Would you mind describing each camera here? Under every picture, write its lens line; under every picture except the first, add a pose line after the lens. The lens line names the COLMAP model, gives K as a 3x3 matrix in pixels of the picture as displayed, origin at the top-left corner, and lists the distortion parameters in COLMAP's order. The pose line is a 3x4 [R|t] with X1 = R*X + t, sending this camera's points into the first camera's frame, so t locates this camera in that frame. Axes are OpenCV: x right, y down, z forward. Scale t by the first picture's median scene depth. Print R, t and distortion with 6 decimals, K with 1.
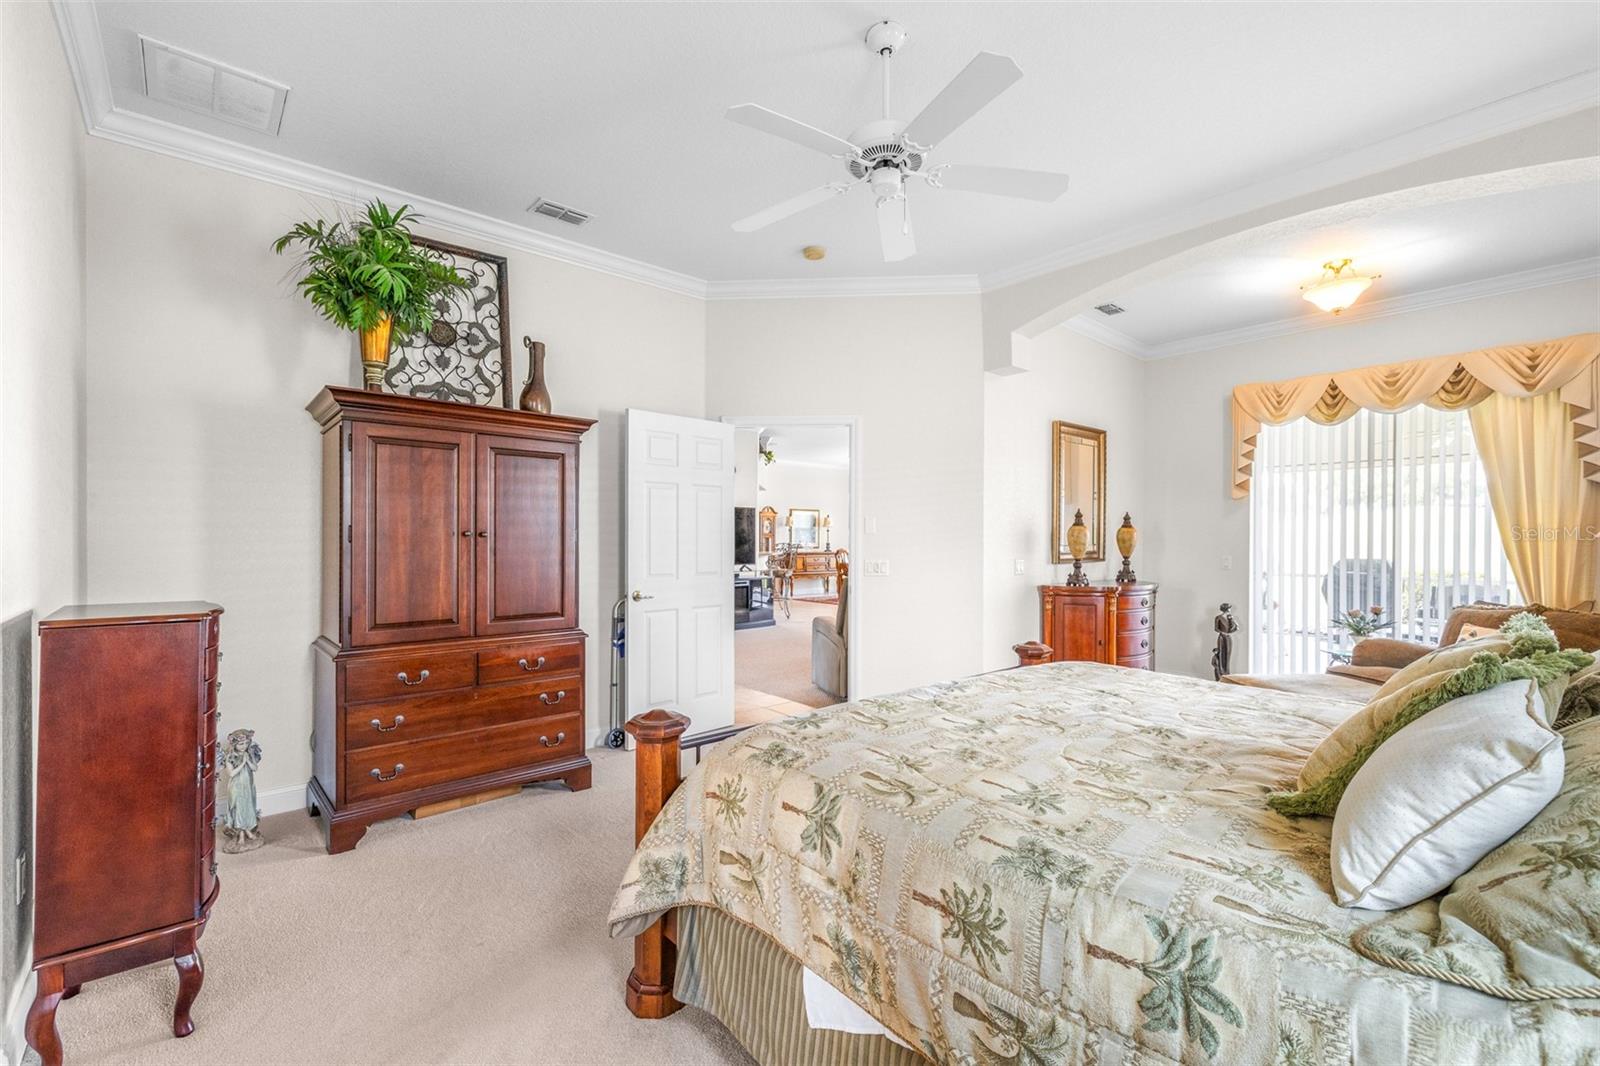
lens RADIAL K [[692.8, 0, 806.4], [0, 692.8, 536.6], [0, 0, 1]] dist [0.002739, -0.000868]
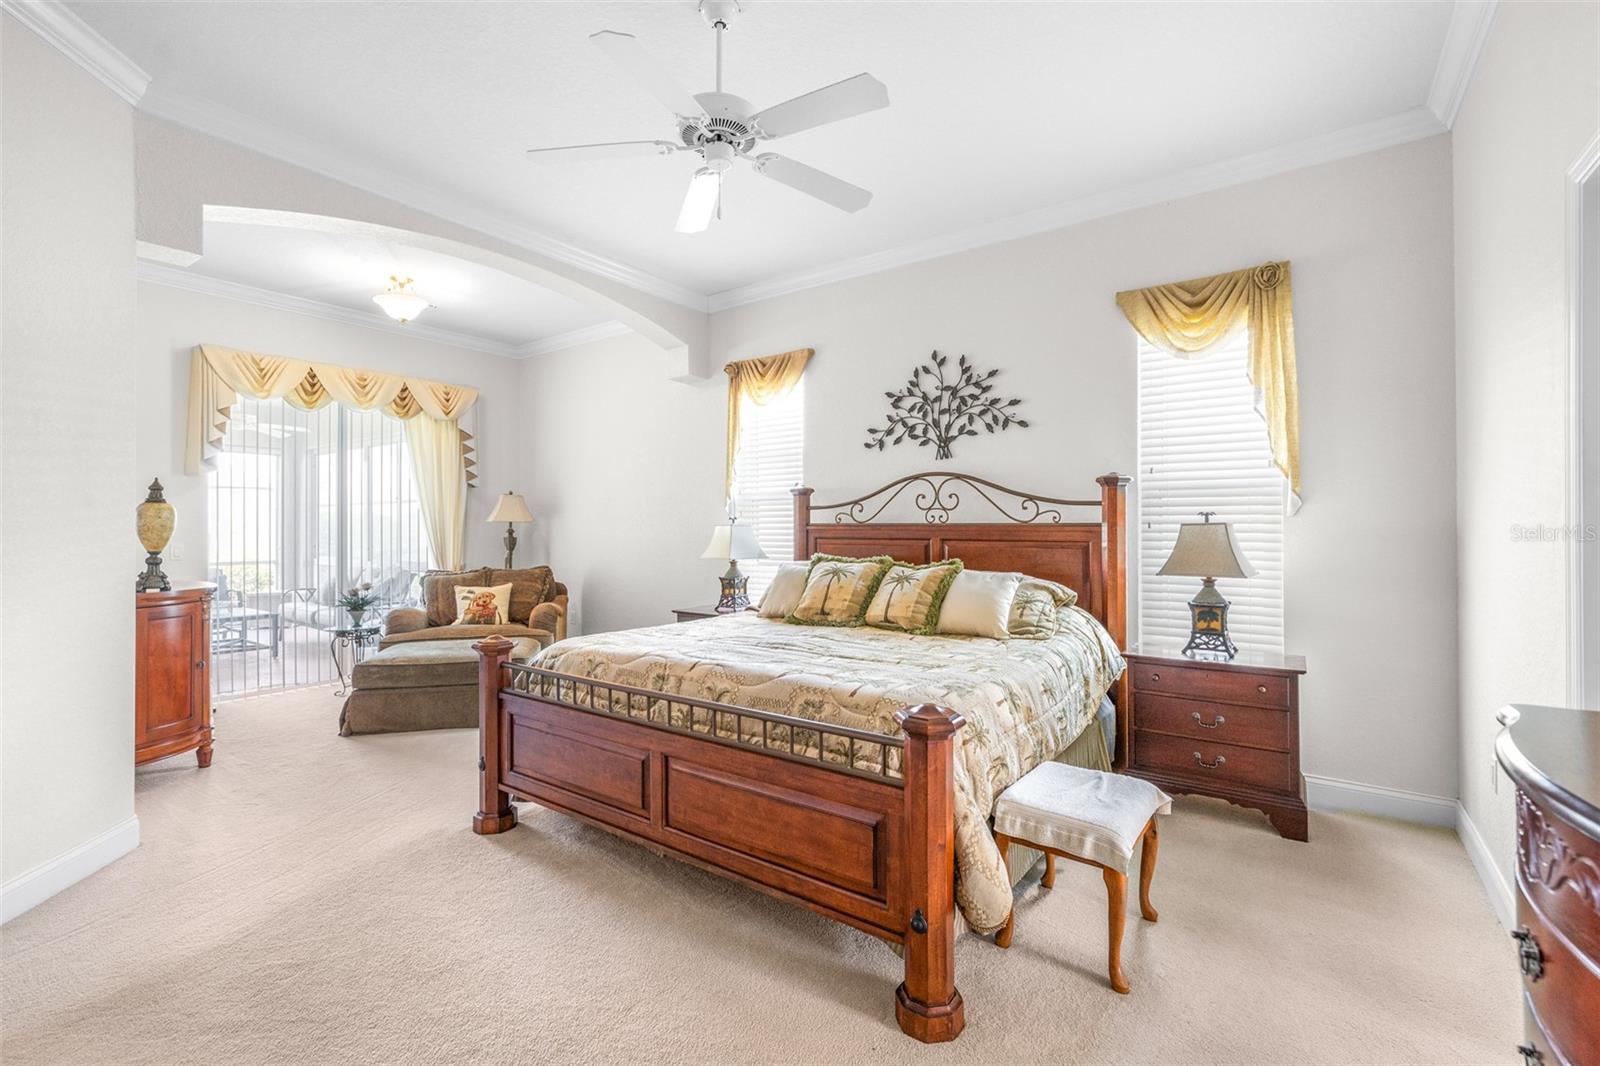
lens RADIAL K [[692.8, 0, 803.0], [0, 692.8, 524.9], [0, 0, 1]] dist [0.002739, -0.000868]
pose [[-0.222783, -0.003579, 0.974862, -0.408168], [-0.001497, 0.999993, 0.003329, 0.001977], [-0.974867, -0.000718, -0.222787, 0.519450]]
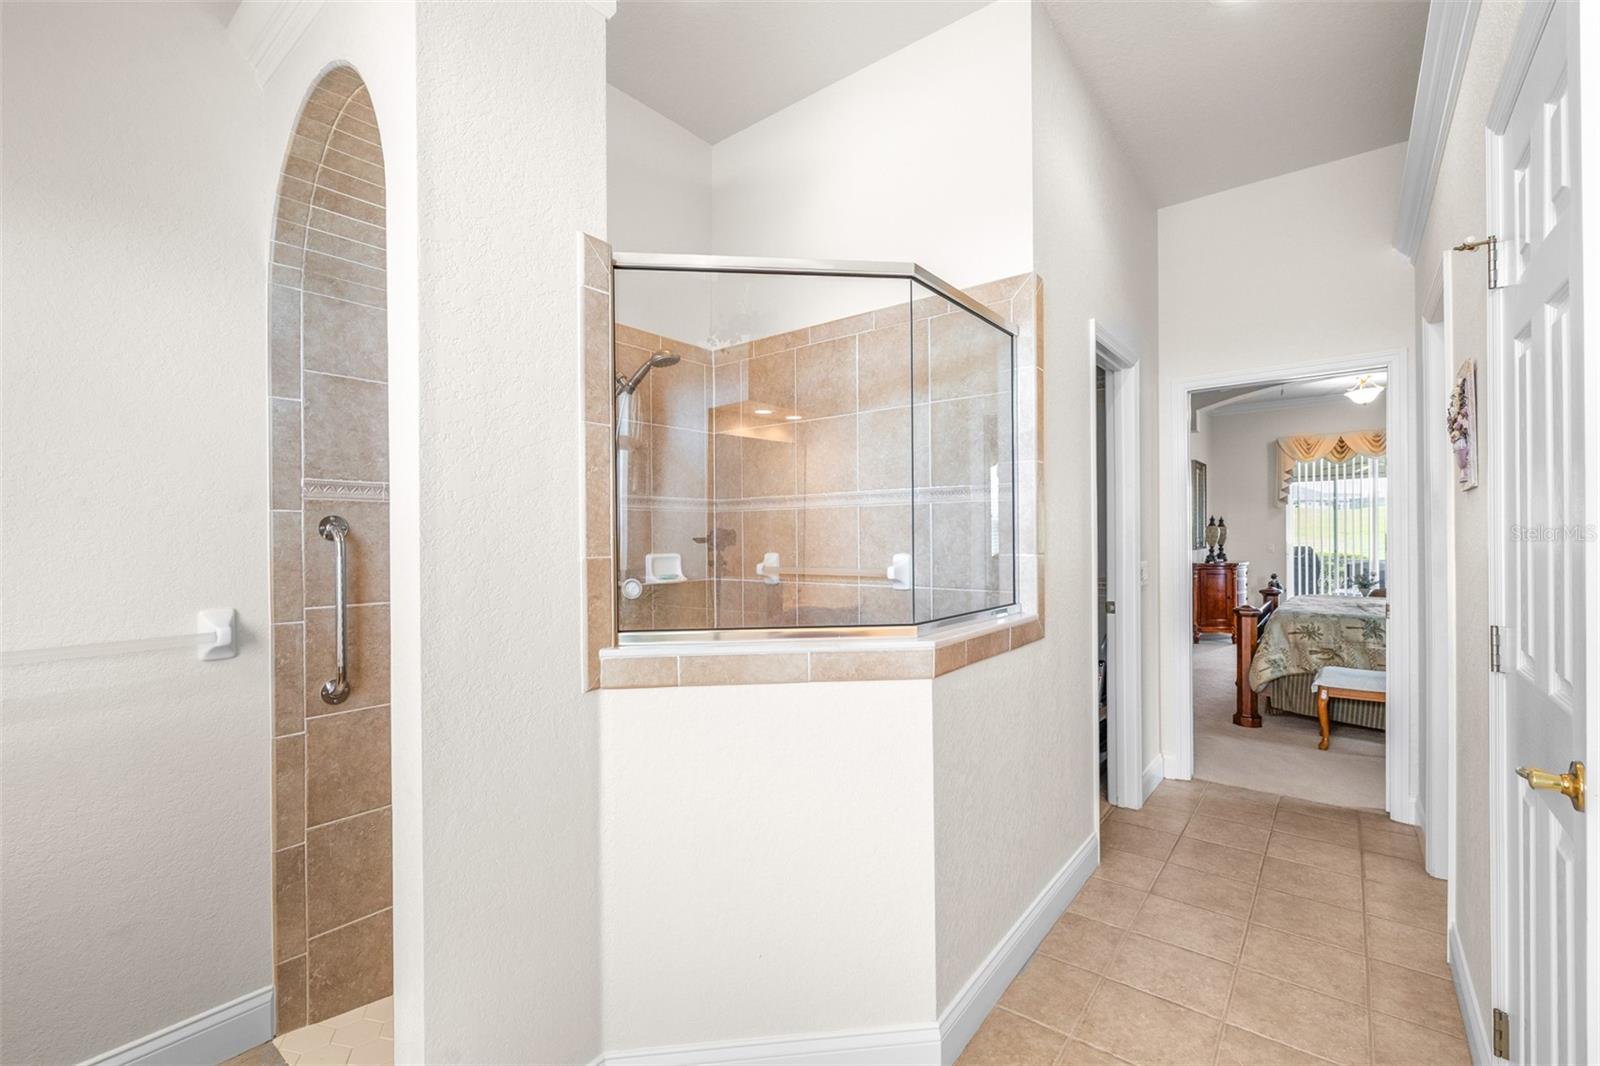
lens RADIAL K [[692.8, 0, 804.6], [0, 692.8, 539.7], [0, 0, 1]] dist [0.002739, -0.000868]
pose [[0.984295, -0.015342, 0.175863, -0.811933], [0.014857, 0.999881, 0.004075, -0.004371], [-0.175905, -0.001398, 0.984406, -0.418454]]
